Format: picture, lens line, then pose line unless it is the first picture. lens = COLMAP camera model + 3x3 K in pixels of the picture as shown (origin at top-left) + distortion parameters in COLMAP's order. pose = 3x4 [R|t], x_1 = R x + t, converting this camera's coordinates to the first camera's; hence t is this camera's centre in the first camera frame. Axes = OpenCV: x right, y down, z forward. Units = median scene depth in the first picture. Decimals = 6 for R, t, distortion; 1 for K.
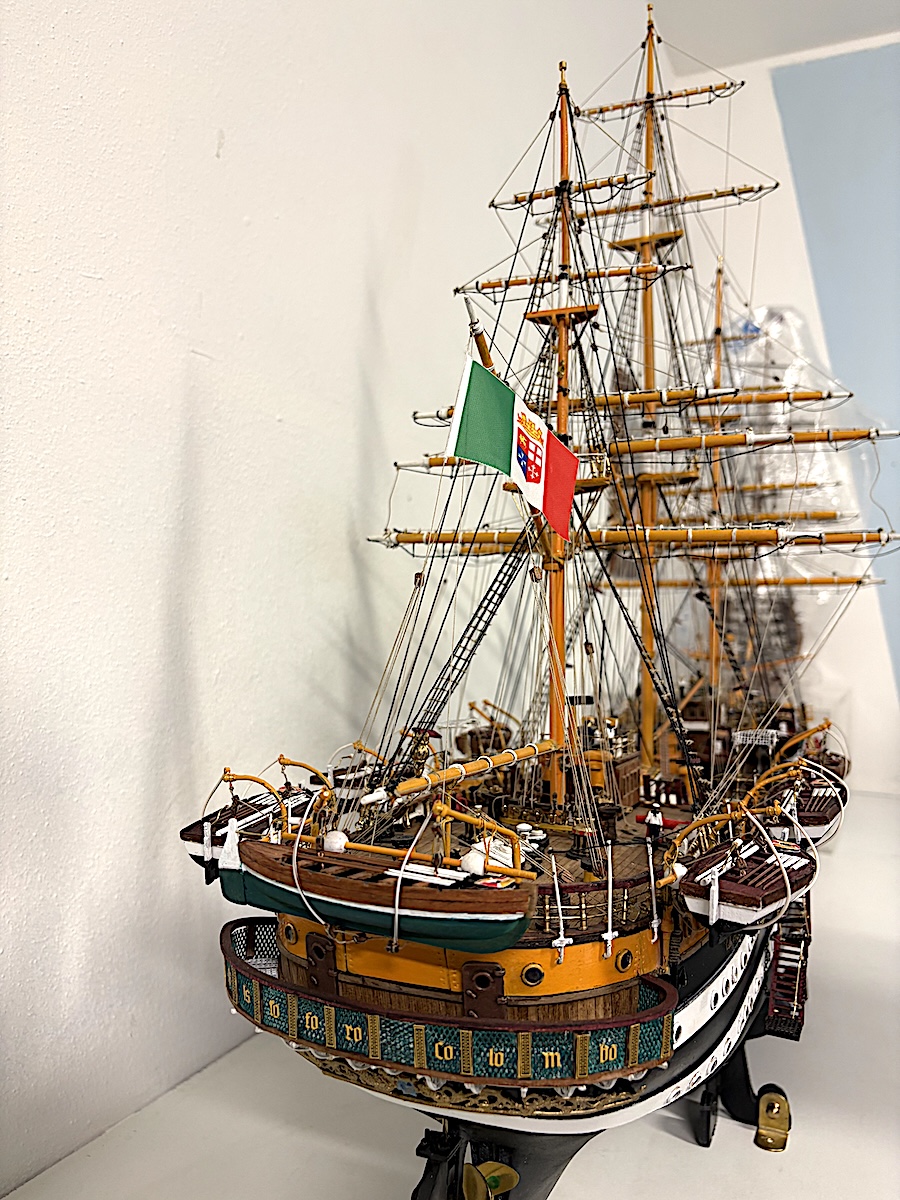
lens RADIAL K [[969.7, 0, 452.8], [0, 969.7, 602.8], [0, 0, 1]] dist [0.044487, 0.003397]
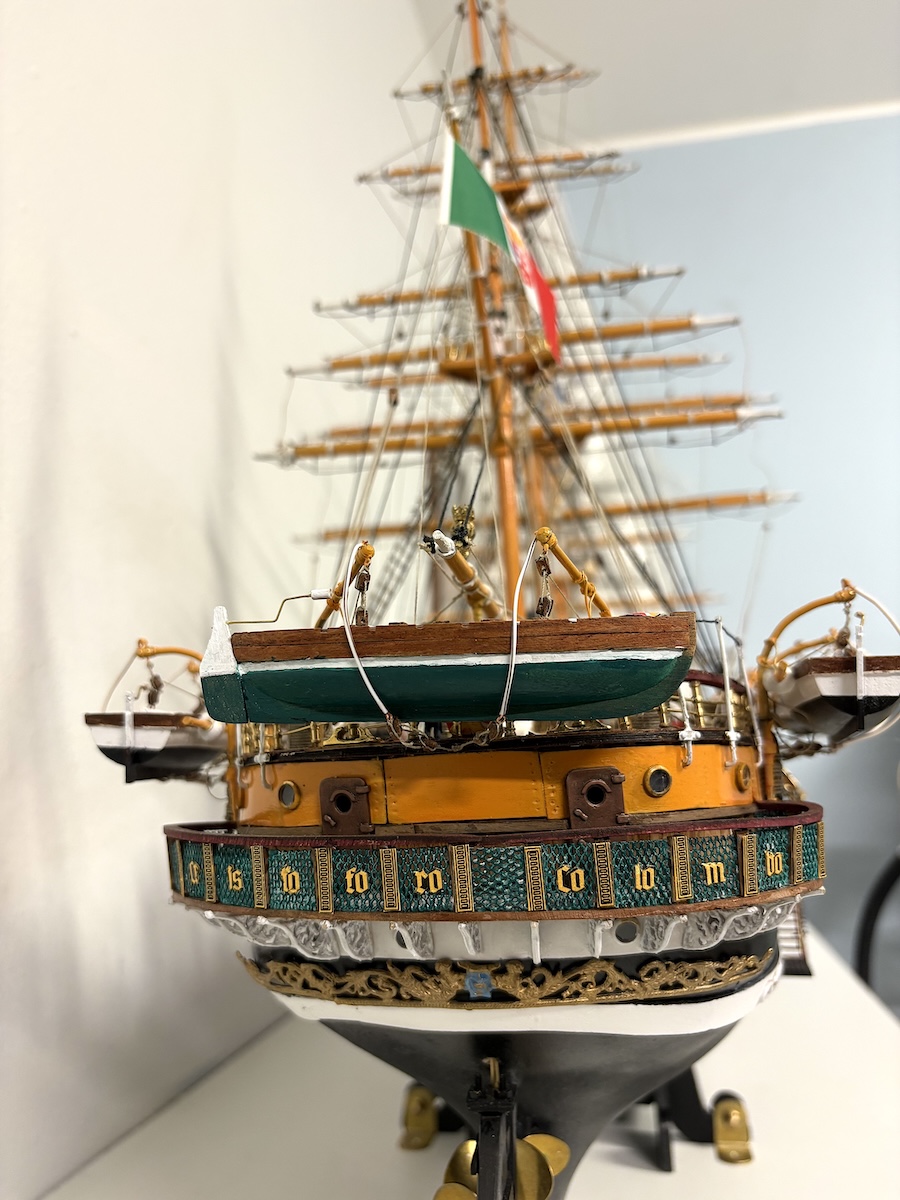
lens RADIAL K [[953.6, 0, 439.2], [0, 953.6, 600.9], [0, 0, 1]] dist [0.000269, -0.001798]
pose [[0.965816, -0.011674, 0.258967, -0.264450], [0.055519, 0.985121, -0.162648, 0.355358], [-0.253215, 0.171466, 0.952093, 0.329316]]
